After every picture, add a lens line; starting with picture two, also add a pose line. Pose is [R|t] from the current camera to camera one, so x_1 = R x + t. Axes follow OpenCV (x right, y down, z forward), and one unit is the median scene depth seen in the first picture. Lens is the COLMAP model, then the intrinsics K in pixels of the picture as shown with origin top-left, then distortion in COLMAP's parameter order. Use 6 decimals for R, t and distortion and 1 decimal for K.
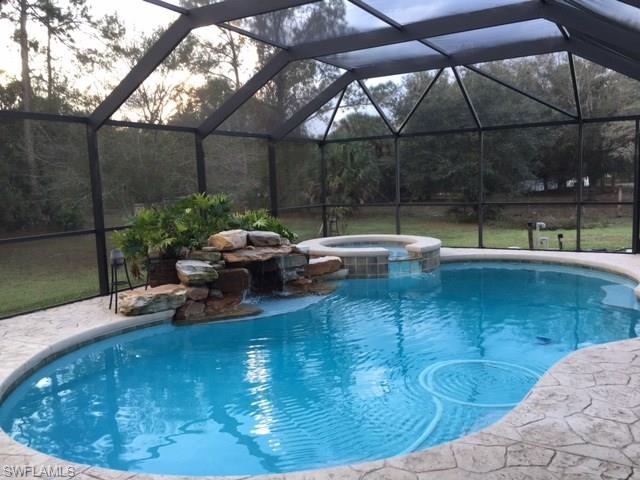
lens RADIAL K [[537.1, 0, 320.7], [0, 537.1, 241.2], [0, 0, 1]] dist [0.048438, -0.075279]
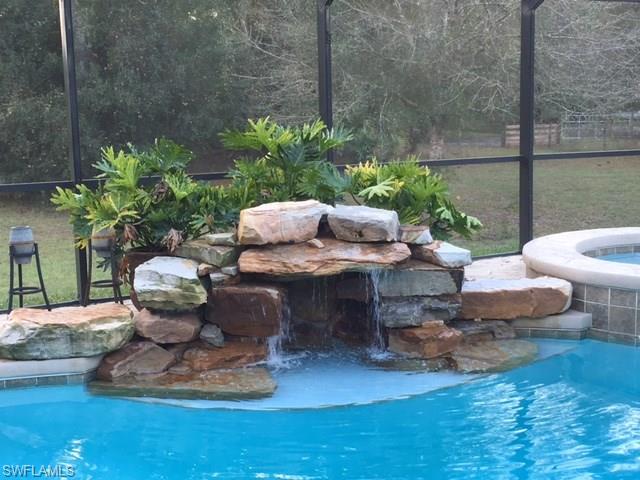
lens RADIAL K [[962.7, 0, 320.0], [0, 962.7, 239.5], [0, 0, 1]] dist [0.077708, 0.000000]
pose [[0.849218, 0.093727, -0.519658, 0.304103], [-0.071780, 0.995476, 0.062246, -0.043240], [0.523141, -0.015559, 0.852104, 0.317344]]
